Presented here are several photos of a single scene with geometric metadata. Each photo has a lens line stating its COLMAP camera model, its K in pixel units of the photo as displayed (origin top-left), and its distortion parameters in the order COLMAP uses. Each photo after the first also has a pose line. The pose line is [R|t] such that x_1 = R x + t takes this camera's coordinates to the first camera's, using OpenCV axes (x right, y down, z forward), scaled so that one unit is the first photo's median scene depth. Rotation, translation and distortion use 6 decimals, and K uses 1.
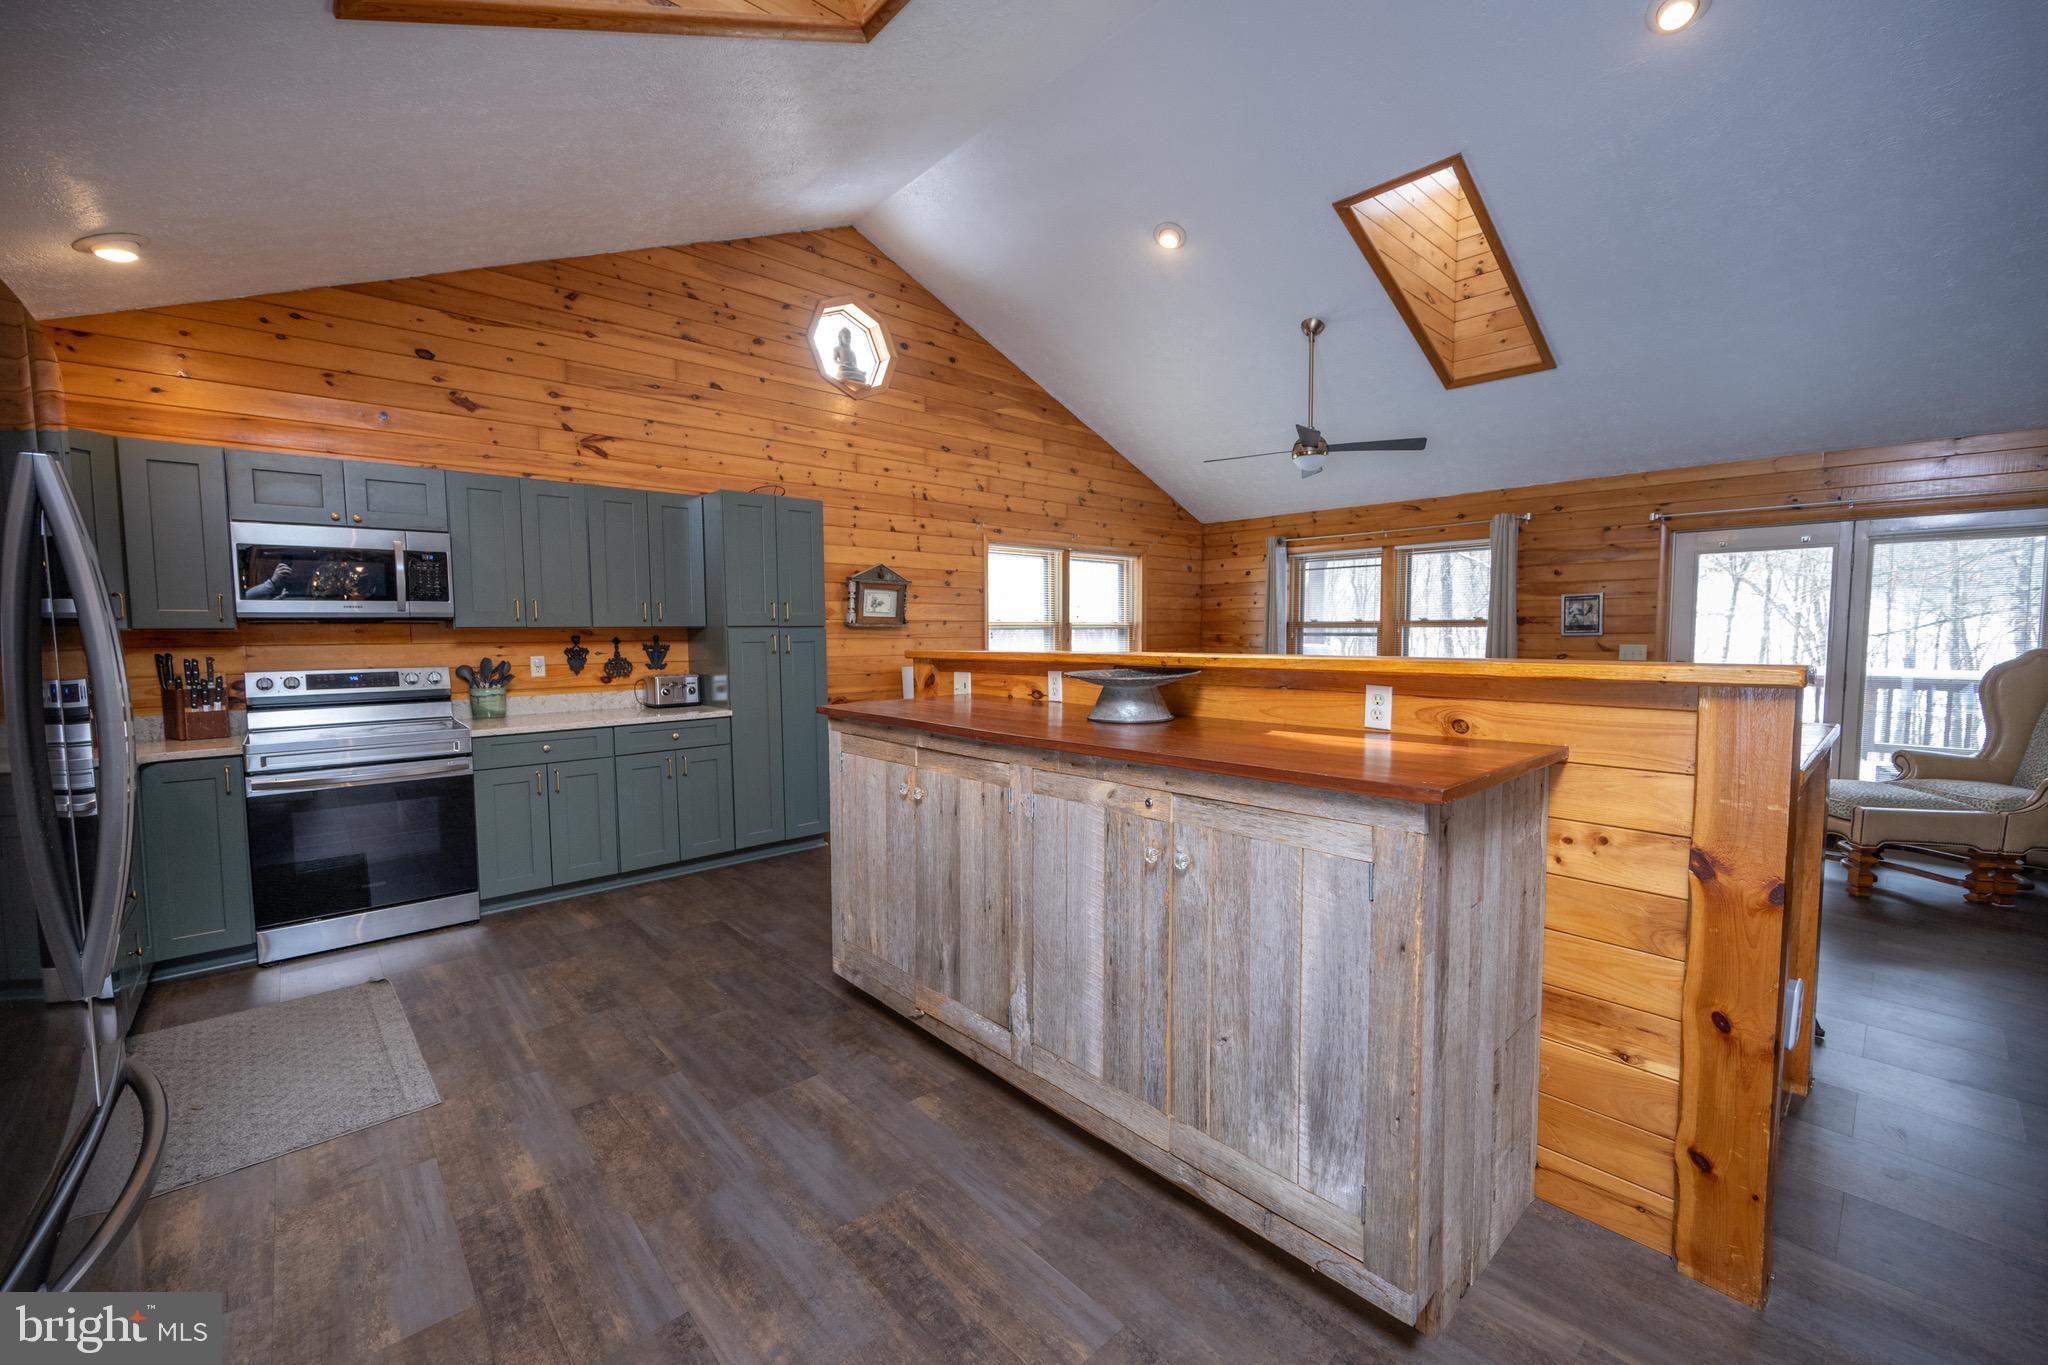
lens RADIAL K [[809.3, 0, 1029.6], [0, 809.3, 681.0], [0, 0, 1]] dist [-0.002010, -0.000474]
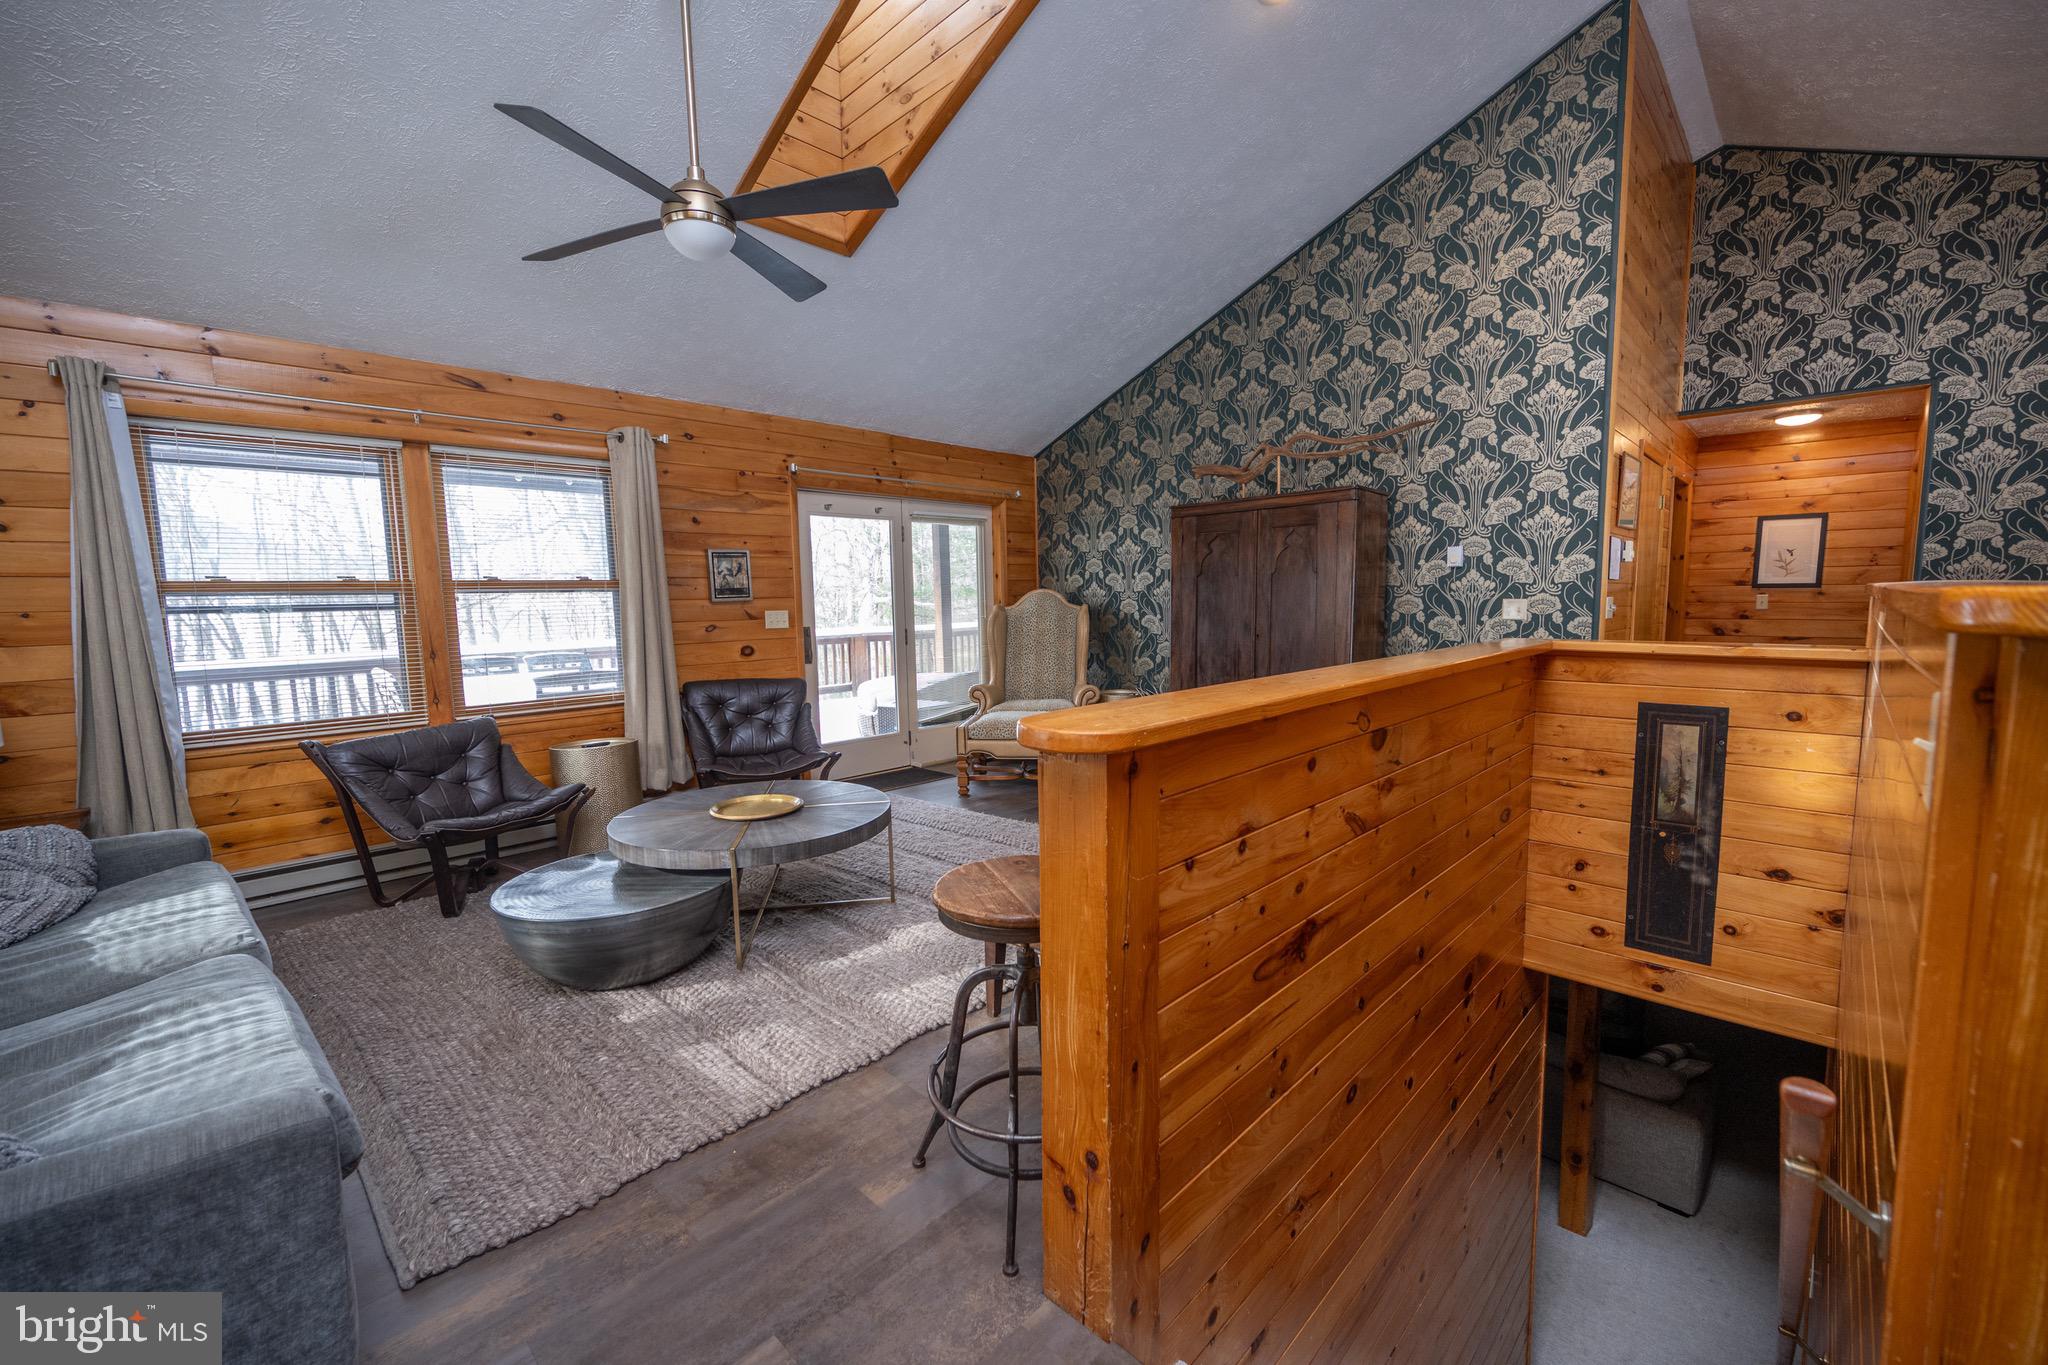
lens RADIAL K [[822.9, 0, 1028.6], [0, 822.9, 681.0], [0, 0, 1]] dist [-0.002814, 0.000226]
pose [[-0.053173, -0.094704, 0.994084, -0.171938], [0.082920, 0.991636, 0.098906, -0.034641], [-0.995137, 0.087688, -0.044875, 0.769455]]
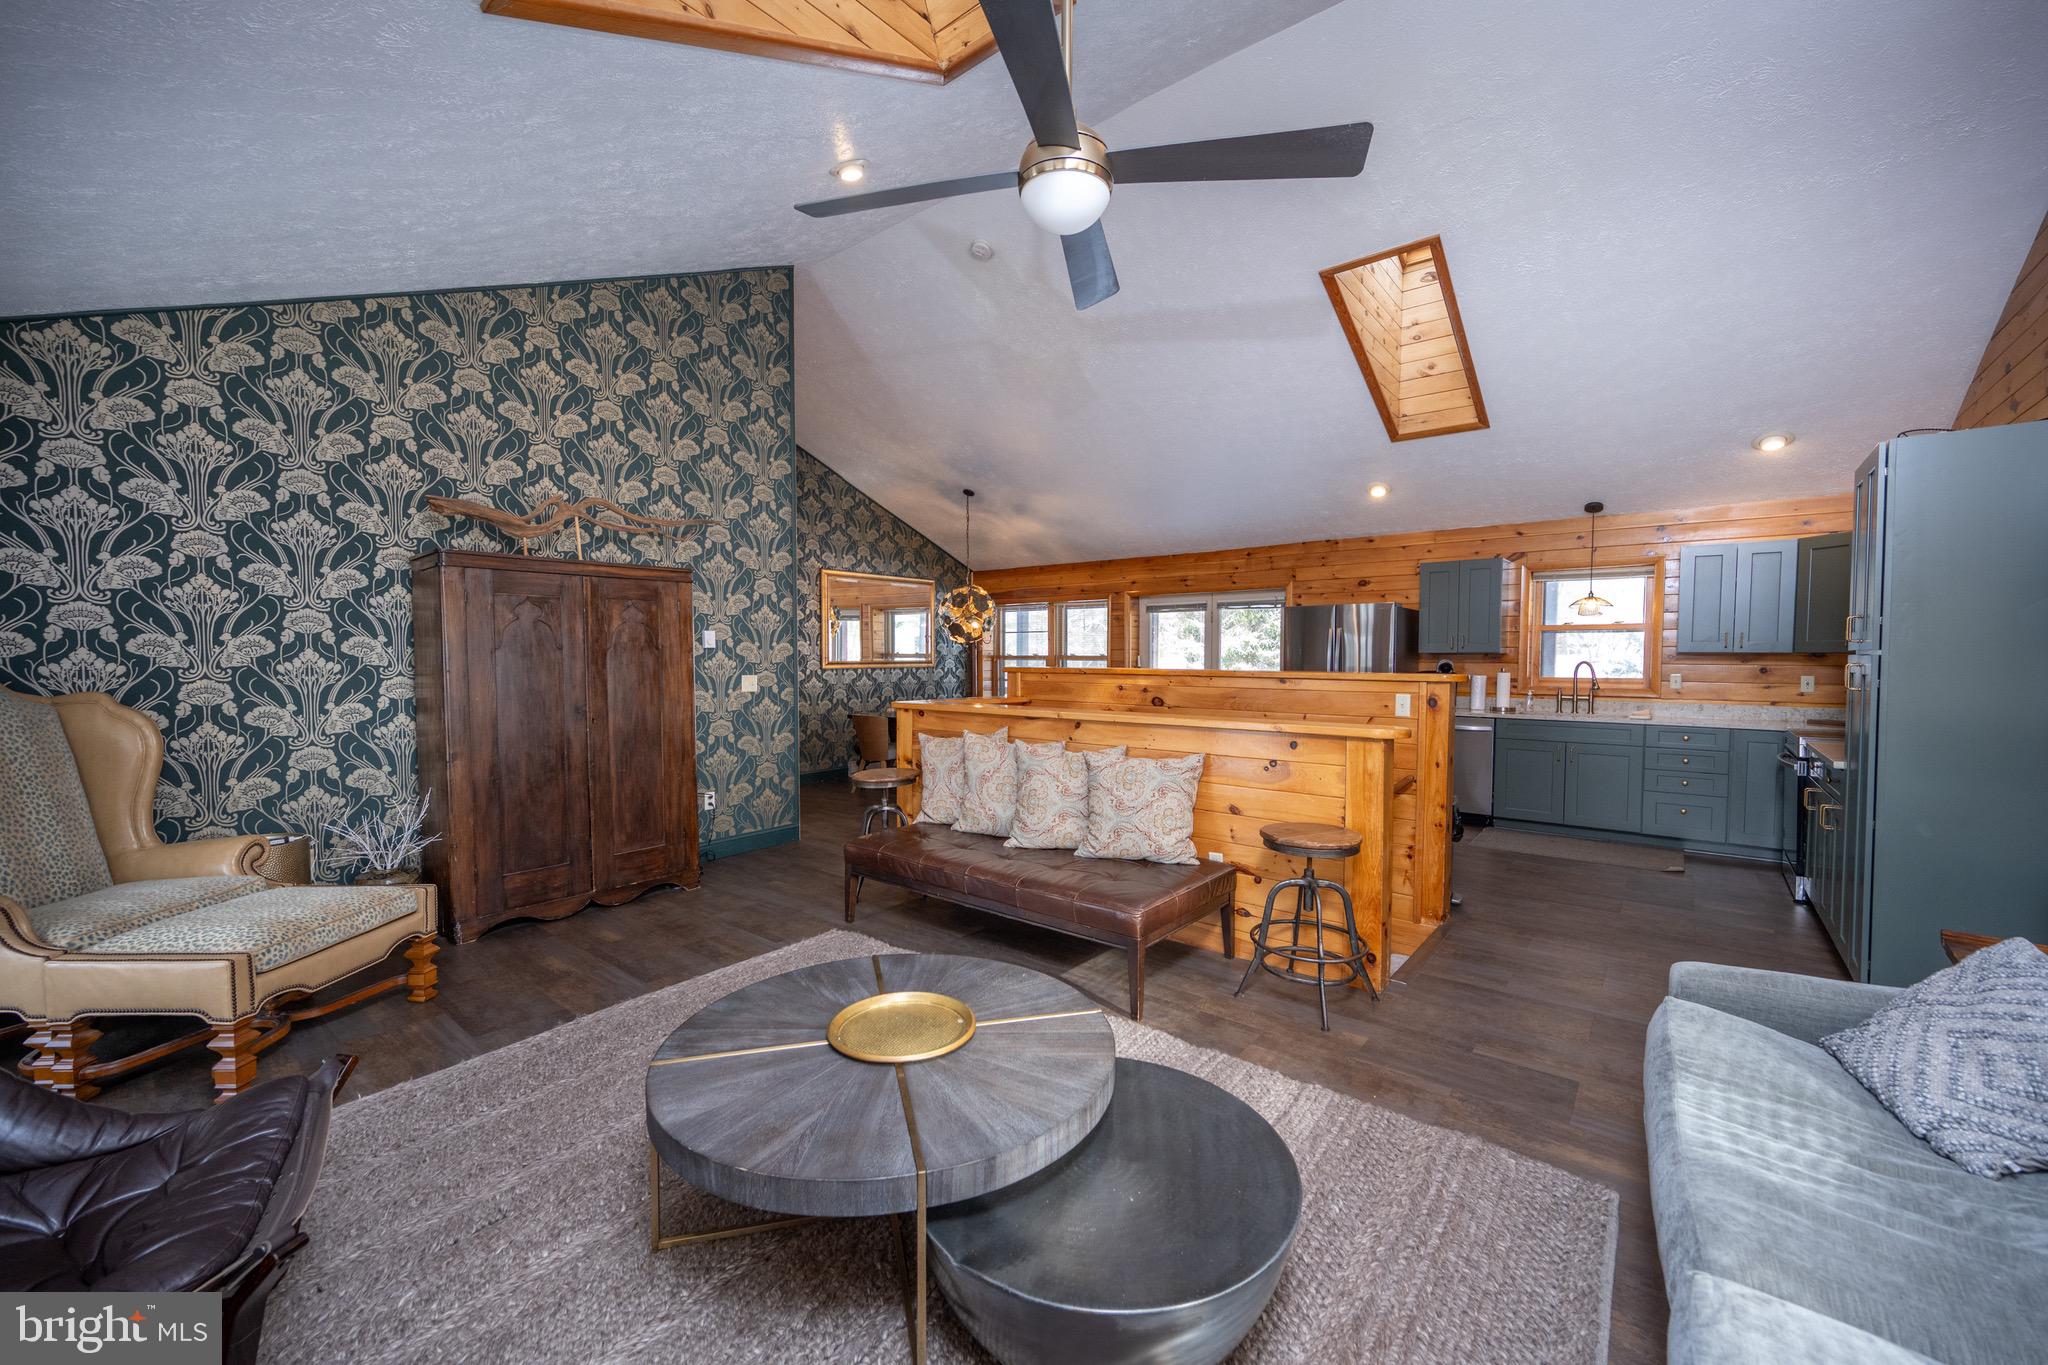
lens RADIAL K [[821.0, 0, 1027.9], [0, 821.0, 686.1], [0, 0, 1]] dist [0.007900, -0.000330]
pose [[-0.989360, 0.010114, -0.145138, 0.385424], [-0.004902, 0.994697, 0.102729, -0.085366], [0.145407, 0.102347, -0.984064, 1.276066]]
